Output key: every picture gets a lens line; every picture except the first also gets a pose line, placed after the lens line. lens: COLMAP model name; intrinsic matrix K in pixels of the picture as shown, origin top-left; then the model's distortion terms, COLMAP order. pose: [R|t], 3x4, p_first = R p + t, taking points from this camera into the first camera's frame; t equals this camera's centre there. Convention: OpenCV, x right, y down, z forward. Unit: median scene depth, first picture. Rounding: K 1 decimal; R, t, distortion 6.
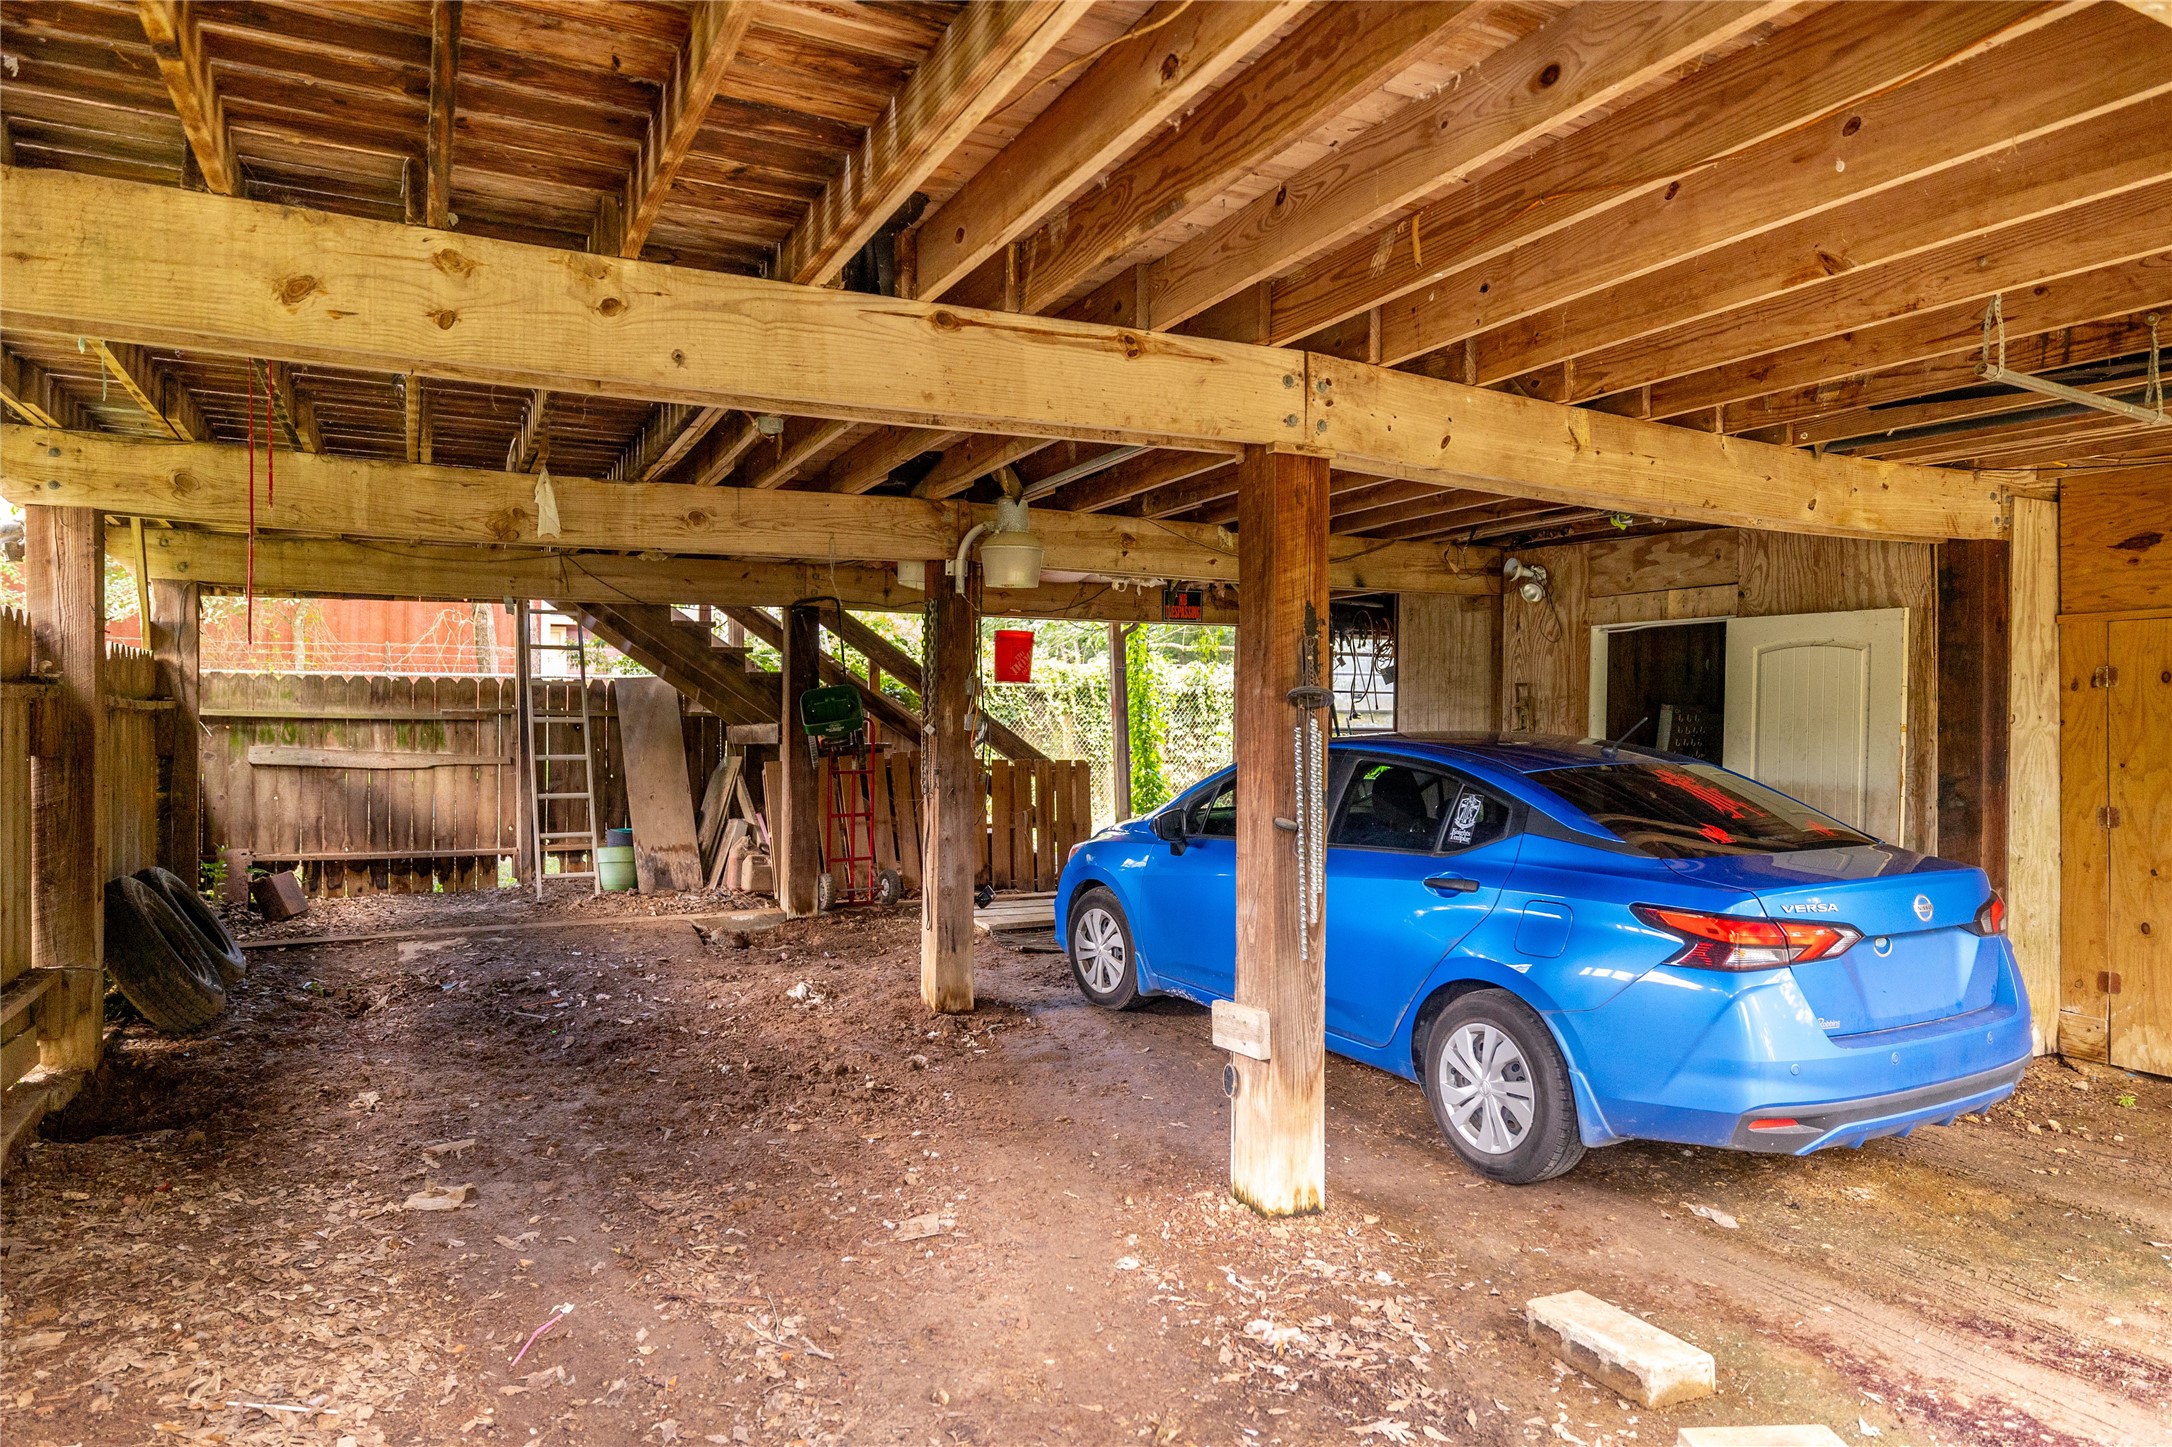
lens RADIAL K [[1320.5, 0, 1087.1], [0, 1320.5, 727.2], [0, 0, 1]] dist [0.001726, 0.000080]
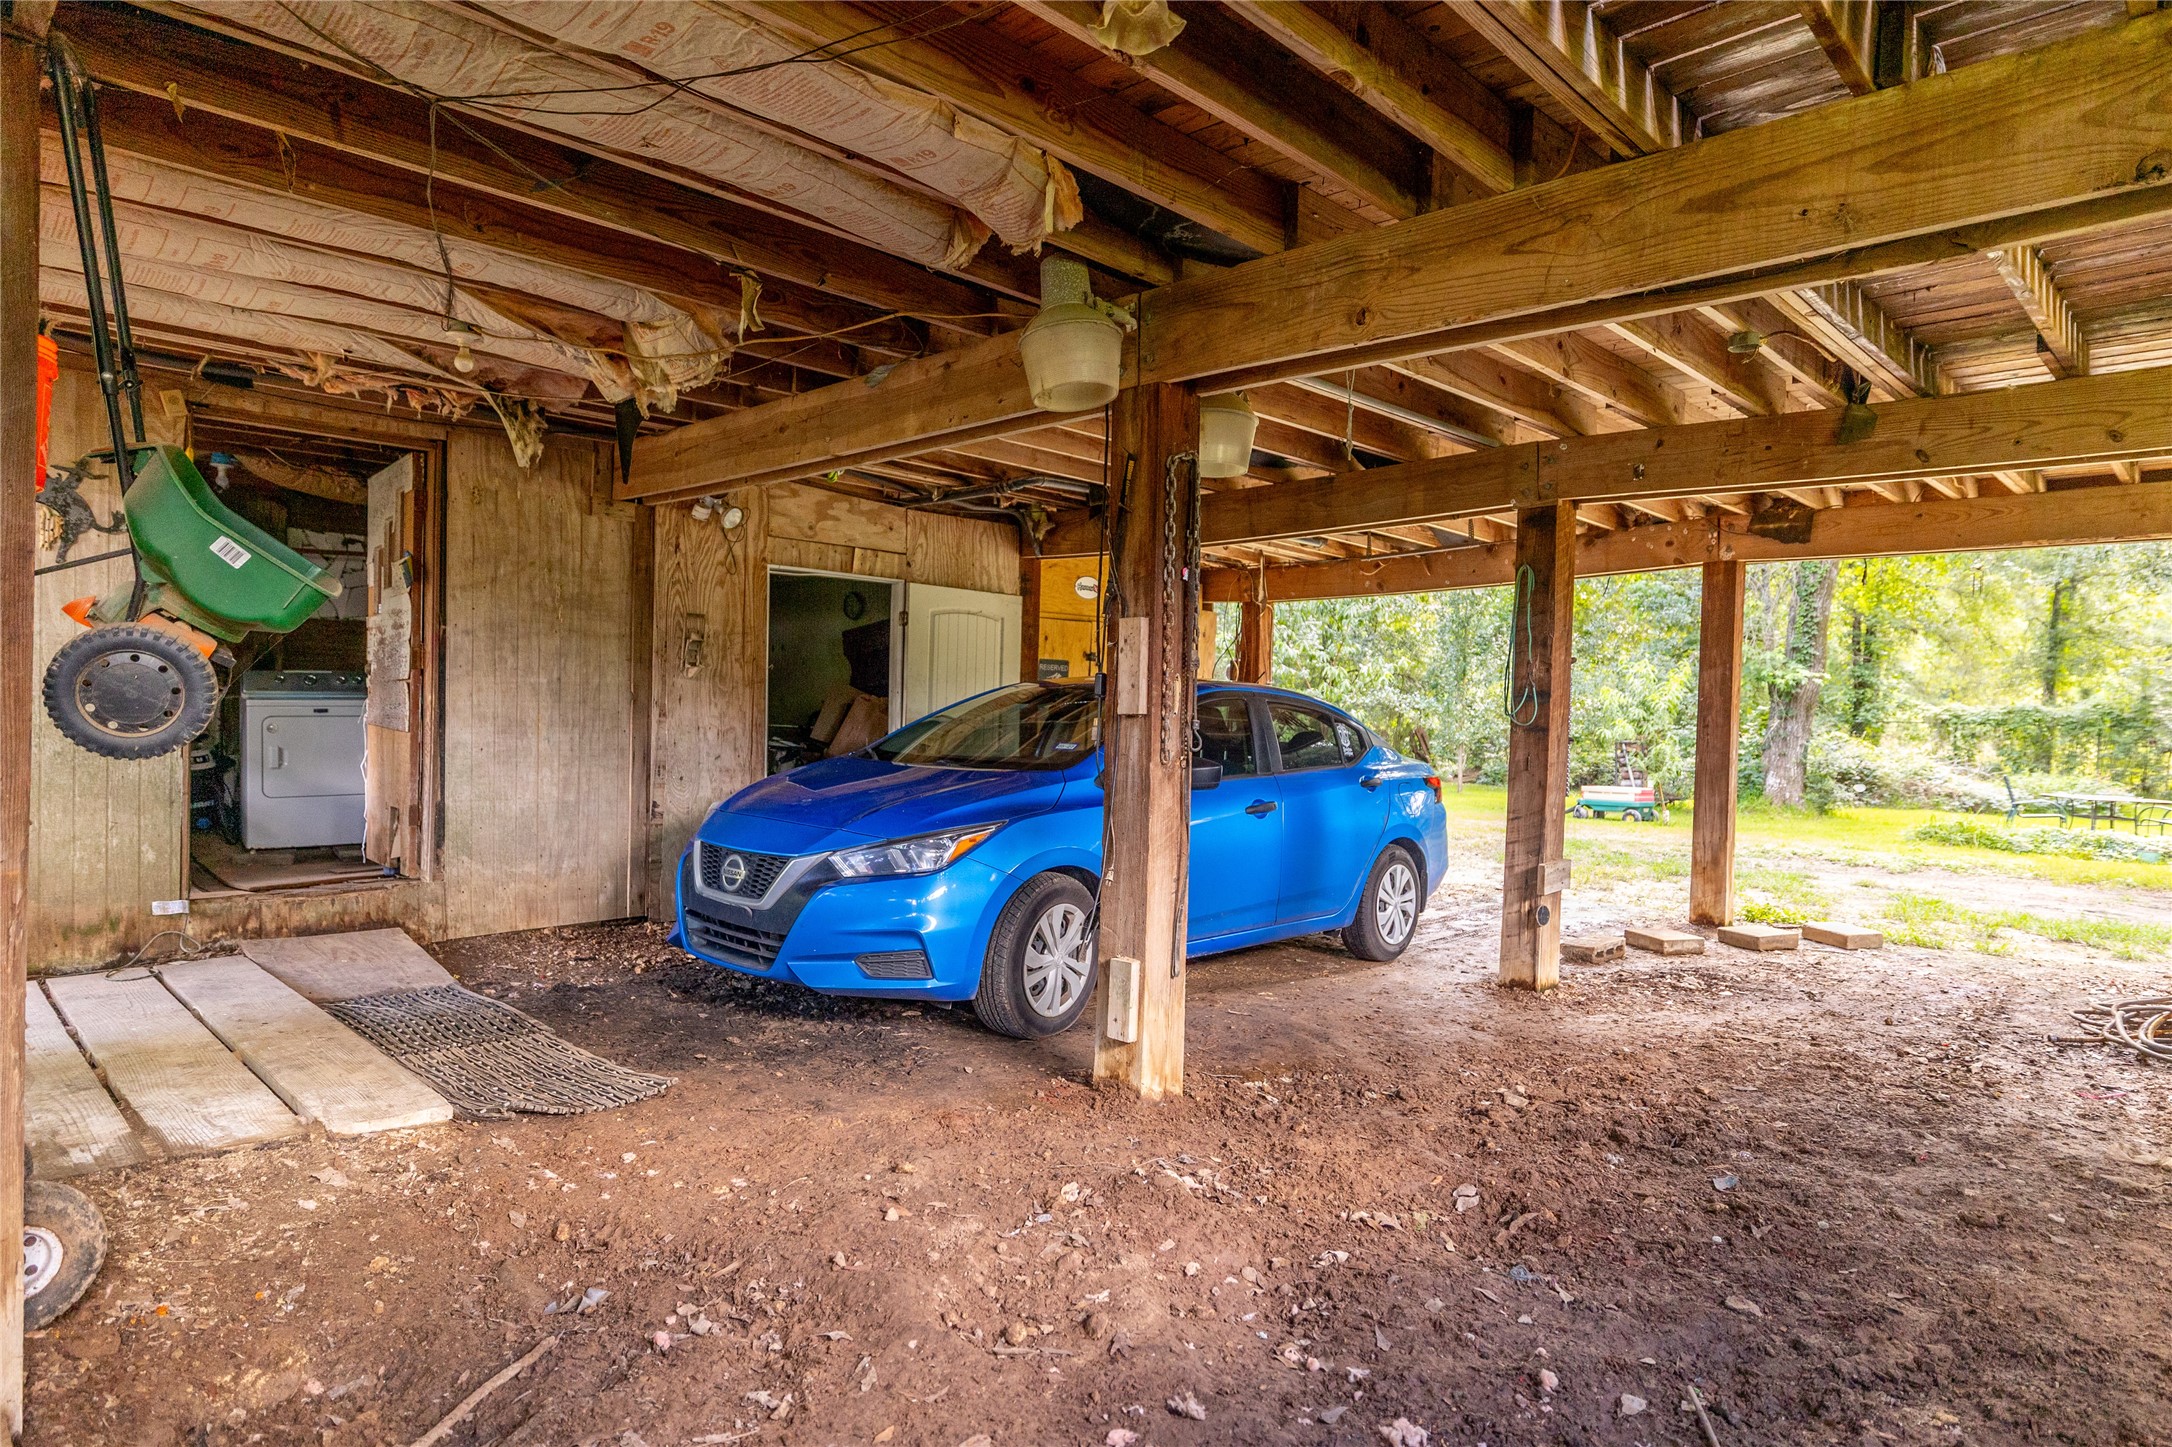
lens RADIAL K [[1236.6, 0, 1084.9], [0, 1236.6, 729.4], [0, 0, 1]] dist [-0.000186, 0.000012]
pose [[-0.314545, -0.032801, 0.948676, -0.654670], [-0.025567, 0.999333, 0.026075, 0.019258], [-0.948898, -0.016053, -0.315174, 1.199587]]
